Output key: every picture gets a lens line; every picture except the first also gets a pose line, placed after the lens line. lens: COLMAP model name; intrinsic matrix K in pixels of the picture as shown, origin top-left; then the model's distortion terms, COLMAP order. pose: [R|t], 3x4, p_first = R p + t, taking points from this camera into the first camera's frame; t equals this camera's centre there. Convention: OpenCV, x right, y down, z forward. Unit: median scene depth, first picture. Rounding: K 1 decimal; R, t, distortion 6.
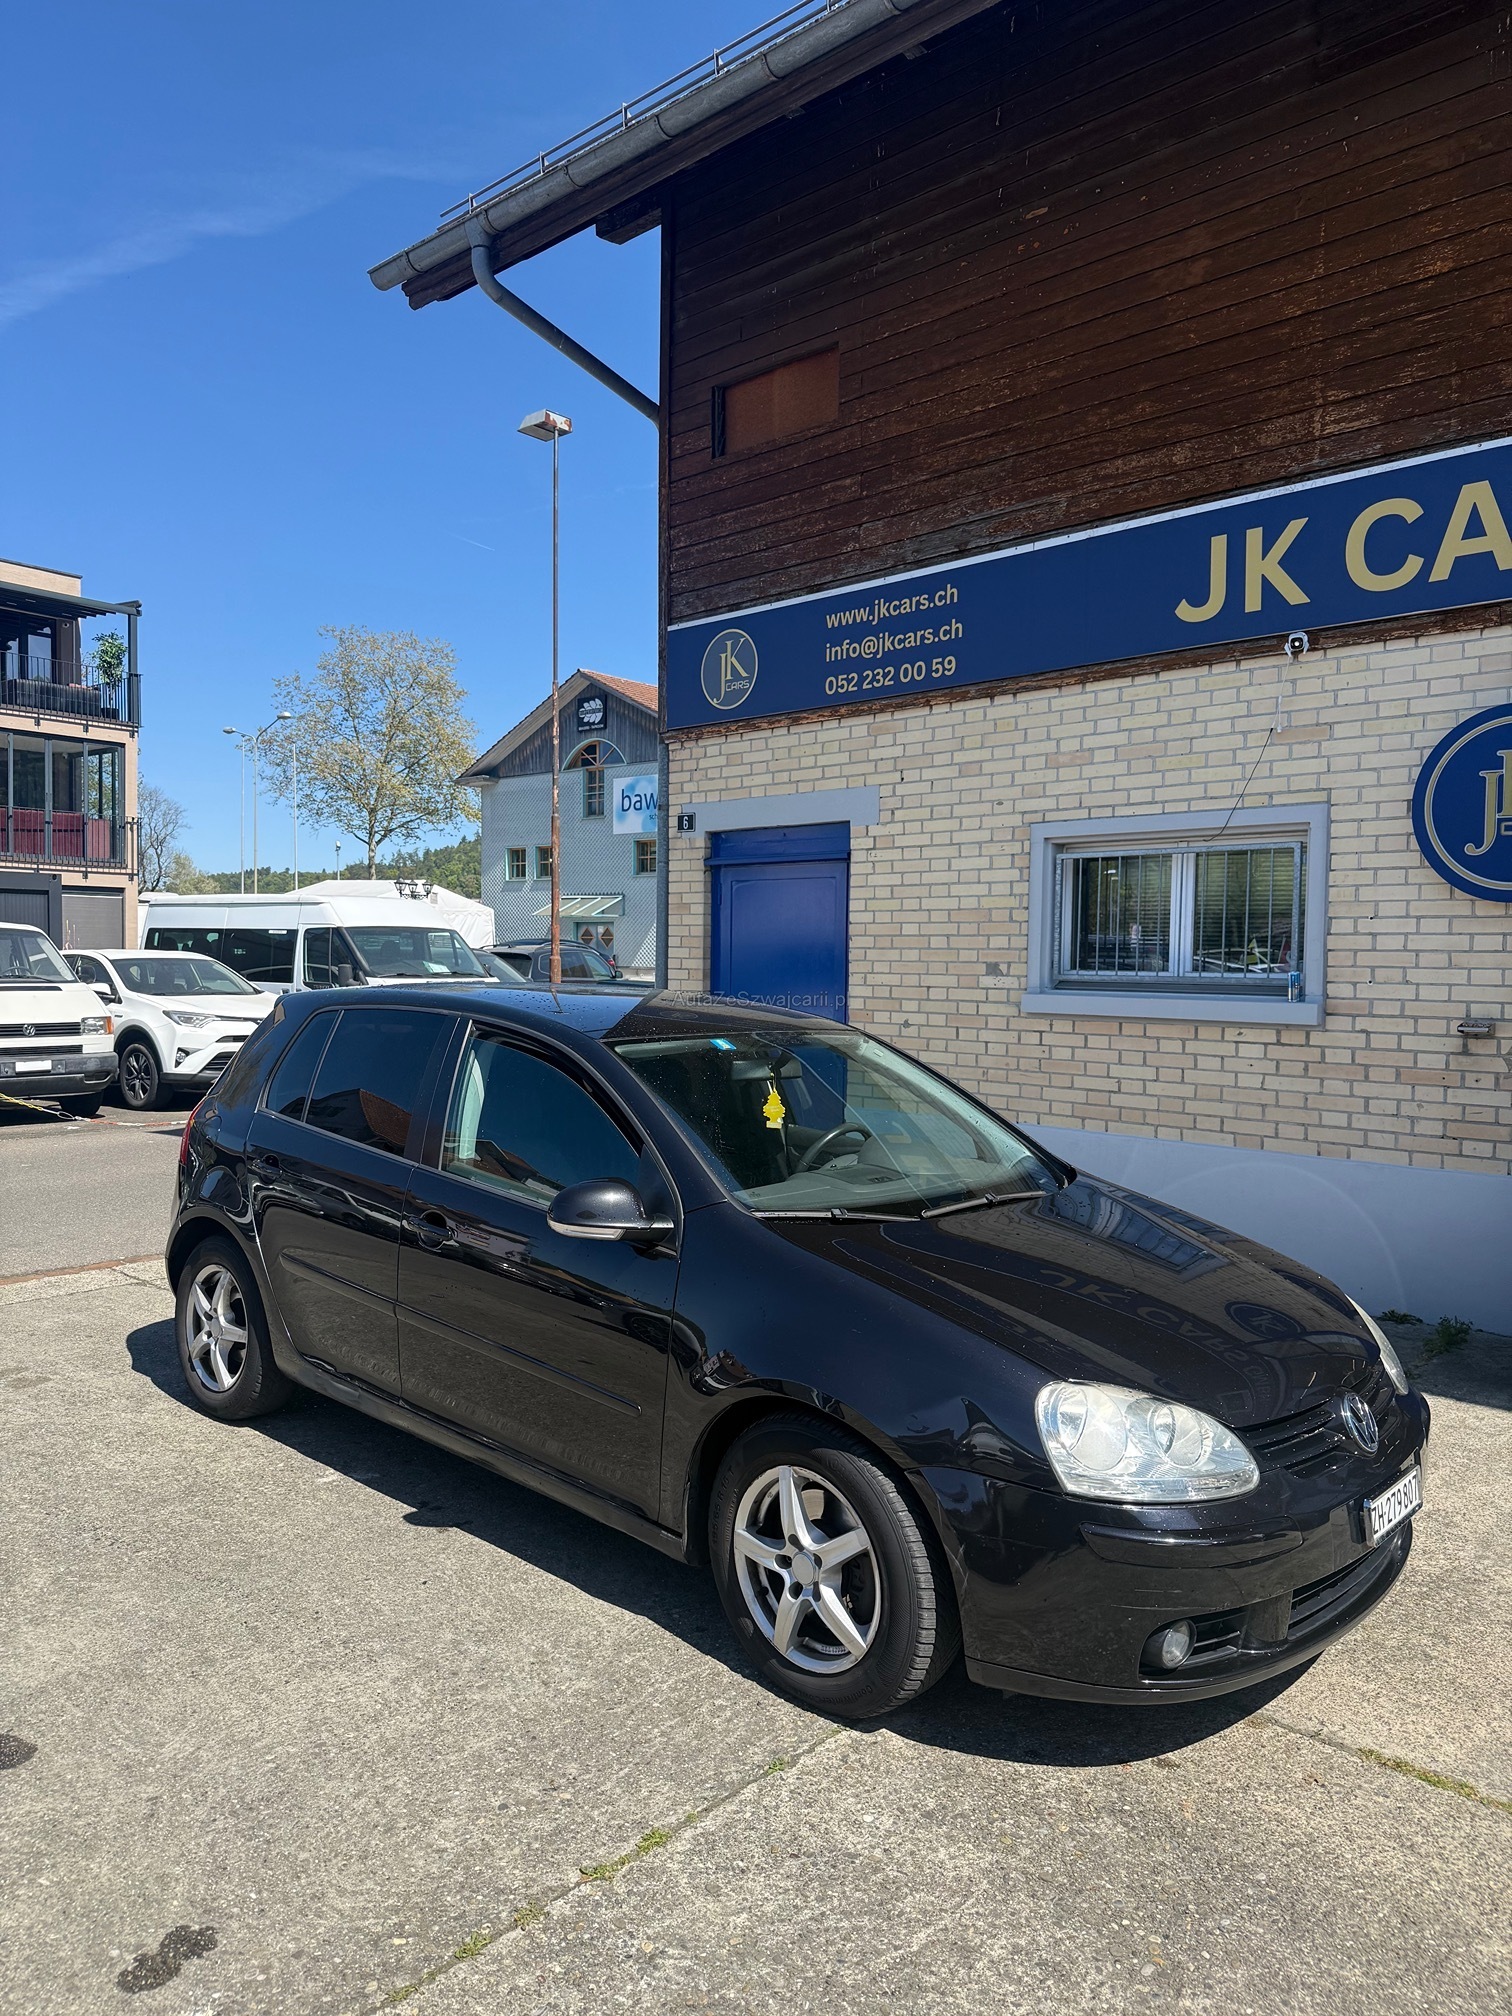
lens RADIAL K [[1402.2, 0, 756.0], [0, 1402.2, 1008.0], [0, 0, 1]] dist [0.103432, -0.190919]
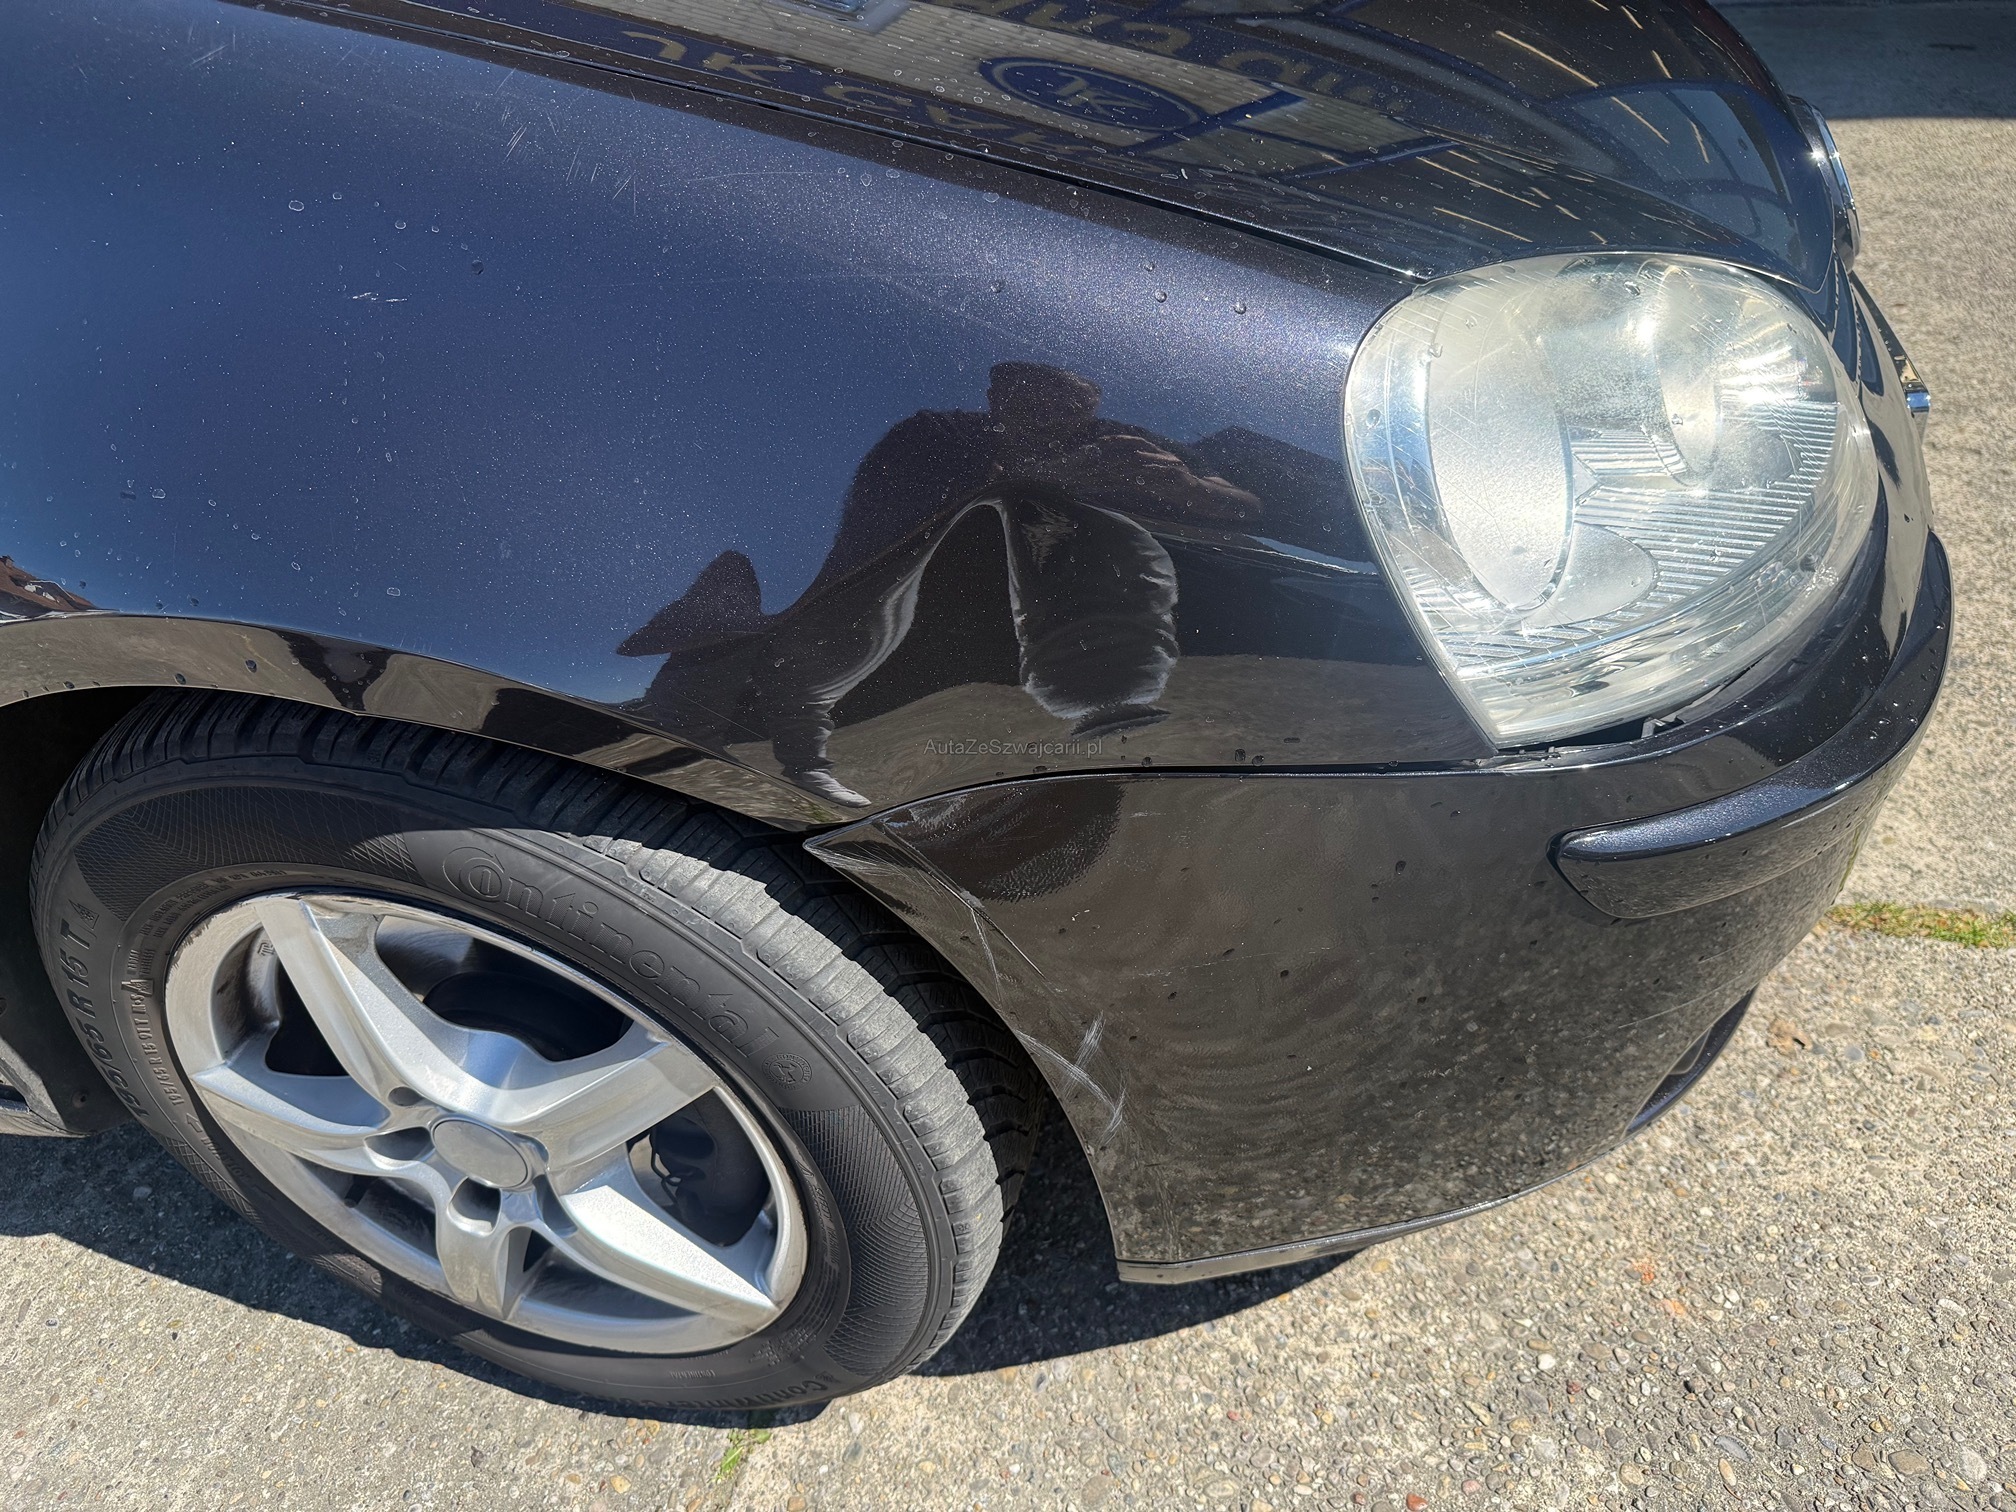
lens RADIAL K [[1422.6, 0, 1006.3], [0, 1422.6, 735.0], [0, 0, 1]] dist [-0.031697, 0.008532]
pose [[0.868289, -0.355759, 0.345703, 0.024930], [0.089684, 0.797996, 0.595952, 0.074232], [-0.487885, -0.486454, 0.724797, 0.344493]]
